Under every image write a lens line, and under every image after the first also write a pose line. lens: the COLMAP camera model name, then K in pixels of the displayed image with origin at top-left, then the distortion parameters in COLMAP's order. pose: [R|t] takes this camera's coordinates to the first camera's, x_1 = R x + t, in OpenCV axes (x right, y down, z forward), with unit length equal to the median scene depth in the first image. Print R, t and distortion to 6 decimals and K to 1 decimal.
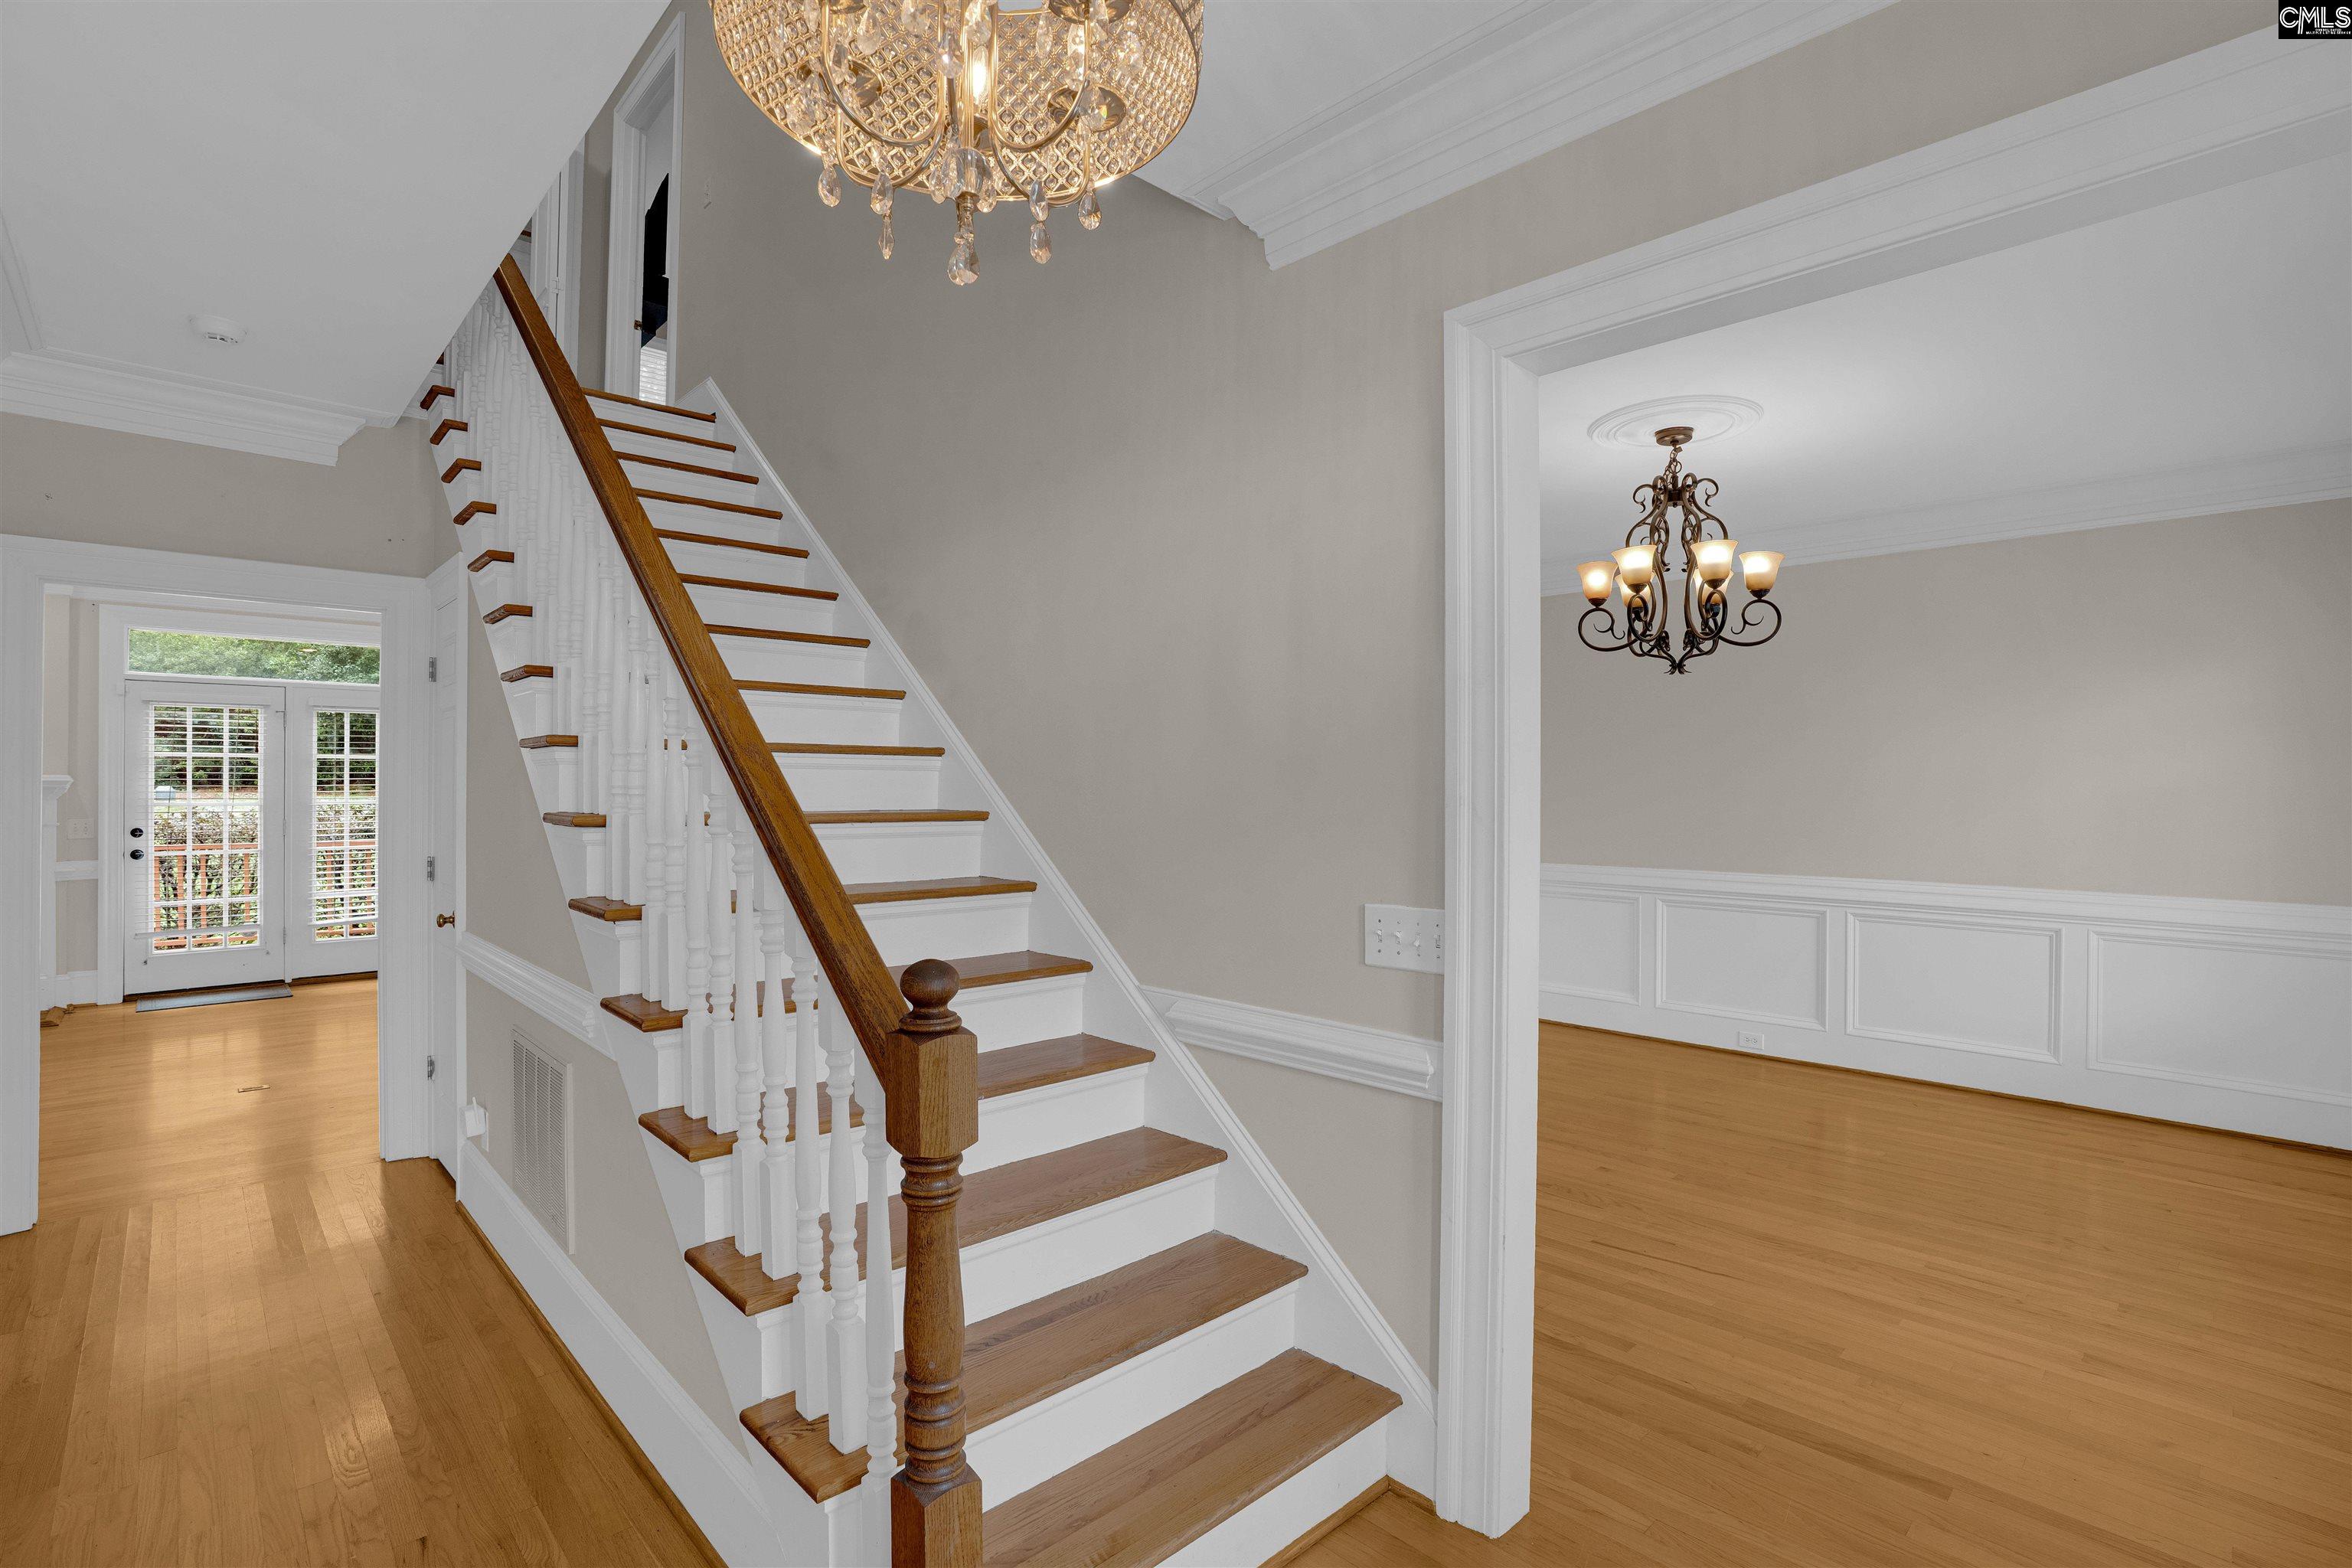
lens RADIAL K [[1088.2, 0, 1166.9], [0, 1088.2, 792.6], [0, 0, 1]] dist [-0.054984, 0.010758]
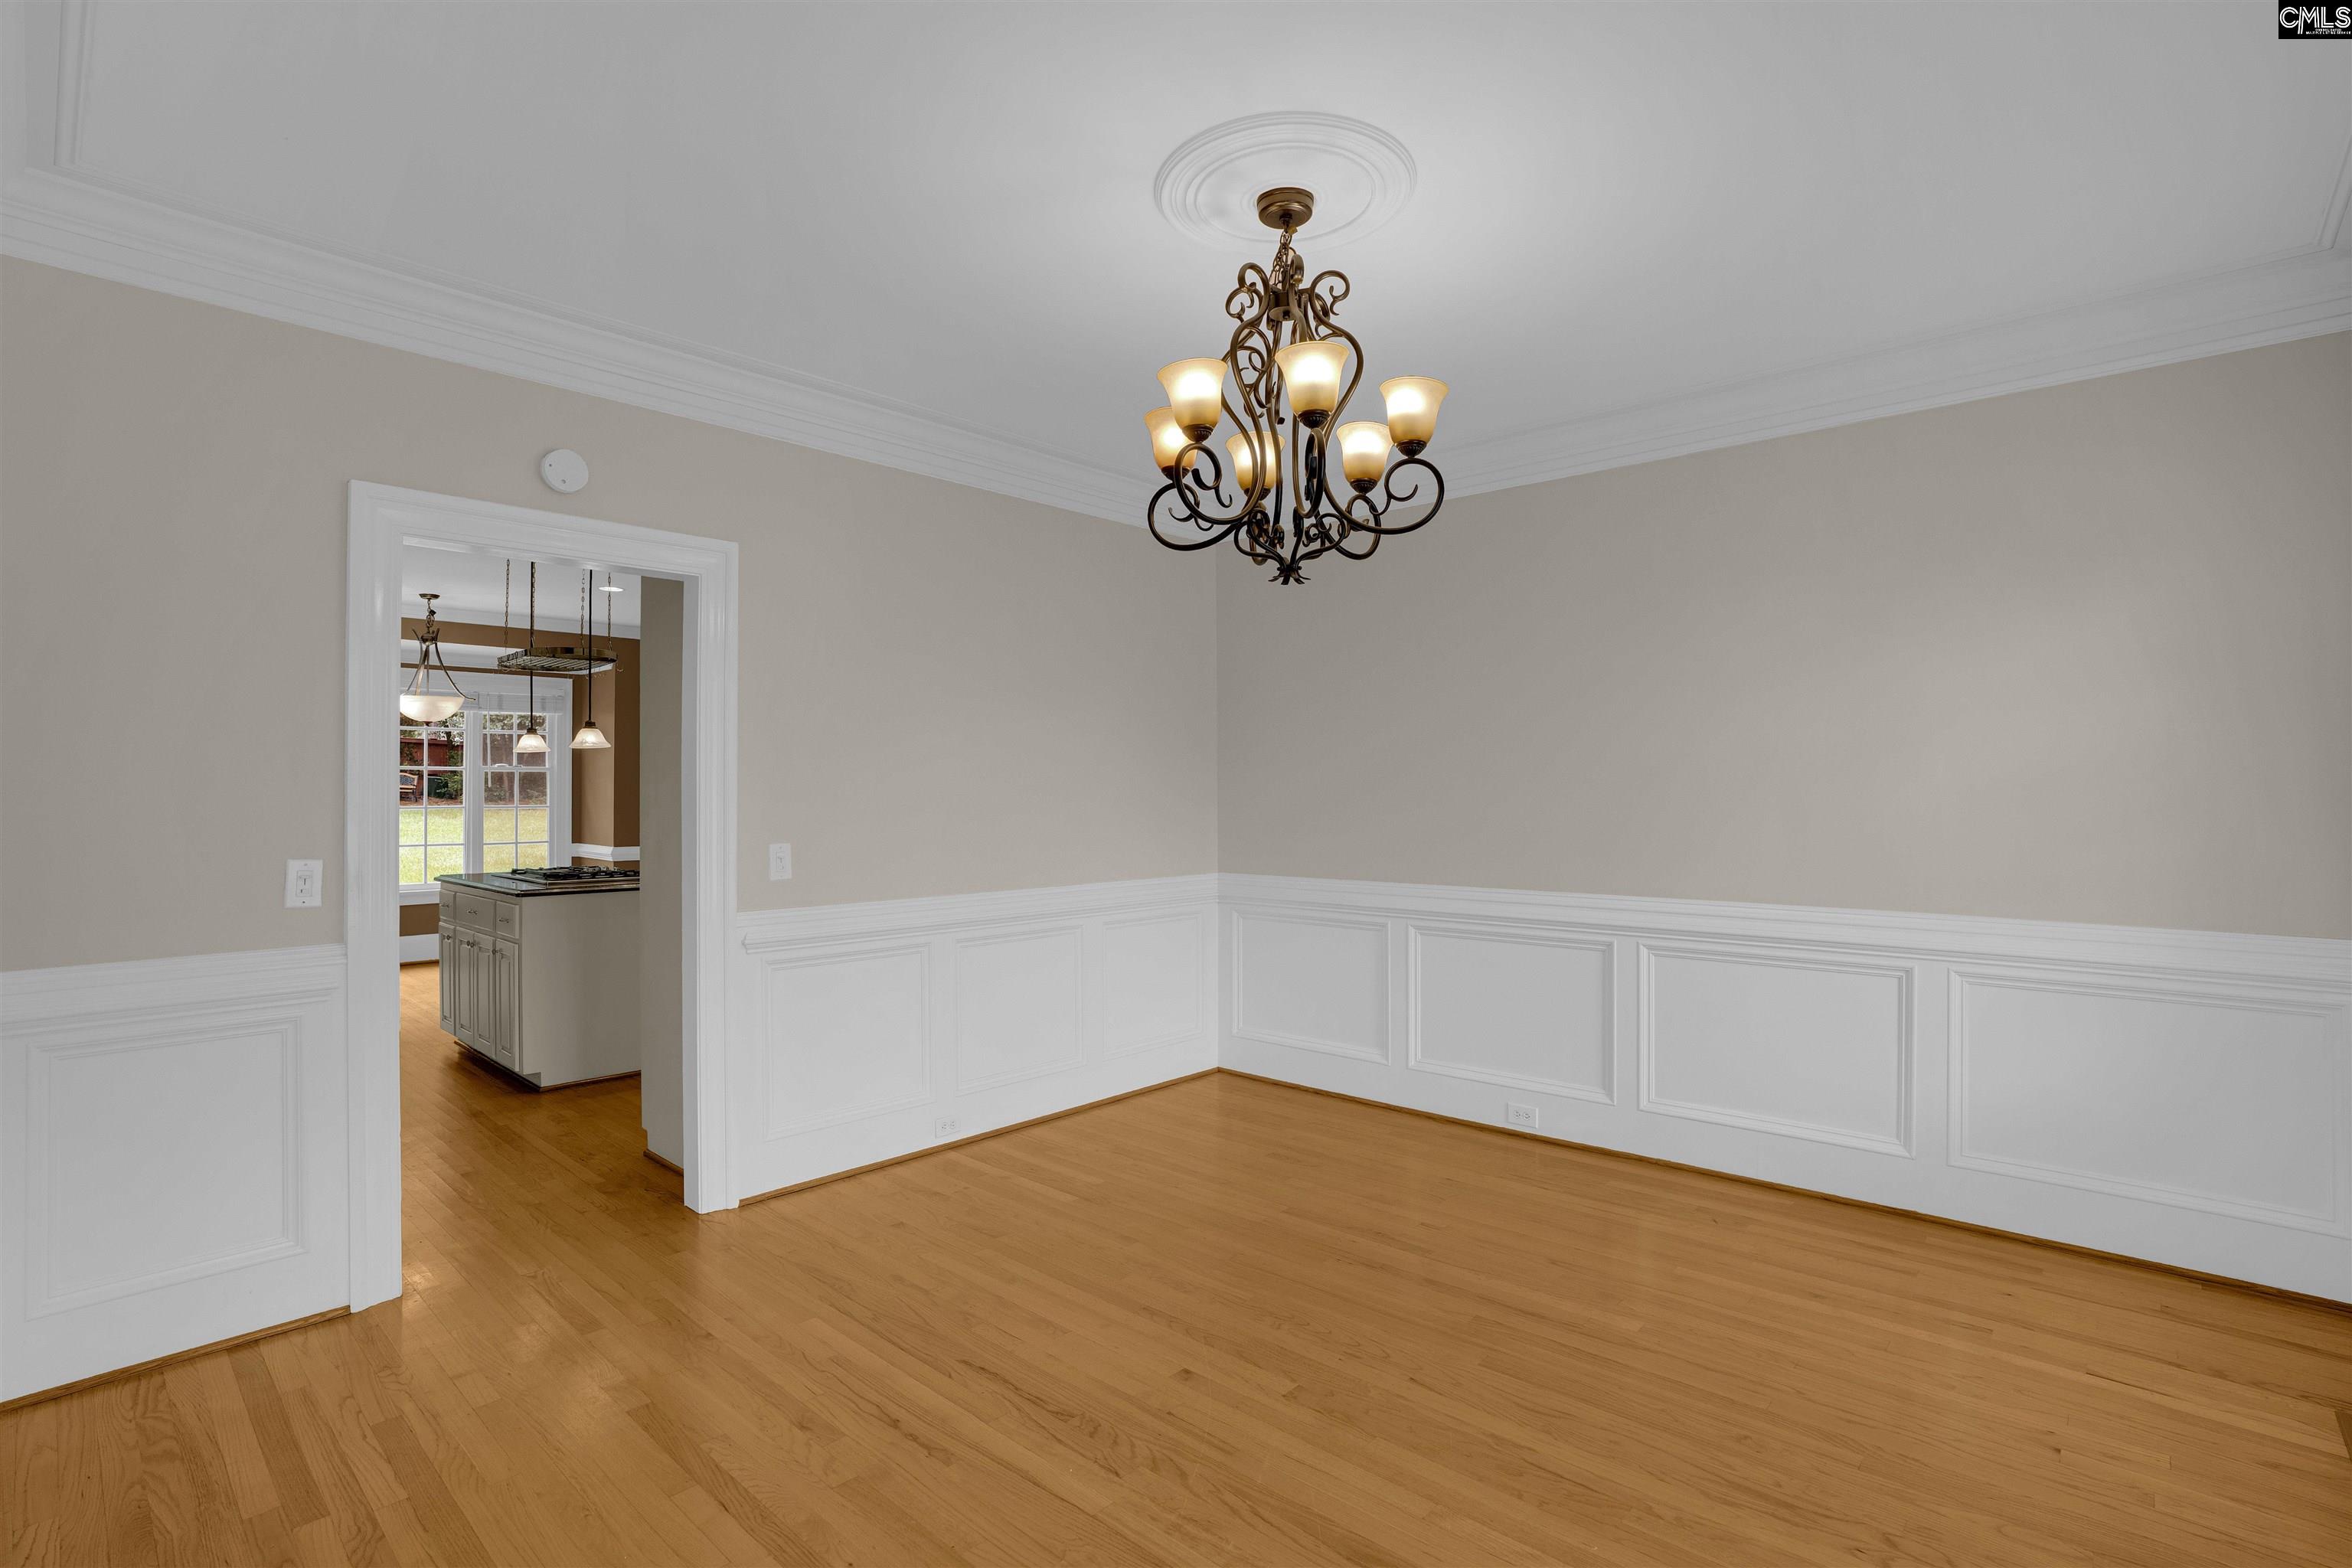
lens RADIAL K [[1088.2, 0, 1173.6], [0, 1088.2, 788.9], [0, 0, 1]] dist [-0.054984, 0.010758]
pose [[0.997689, -0.003417, 0.067855, 0.320896], [0.004272, 0.999913, -0.012459, 0.015060], [-0.067807, 0.012720, 0.997617, 0.332693]]
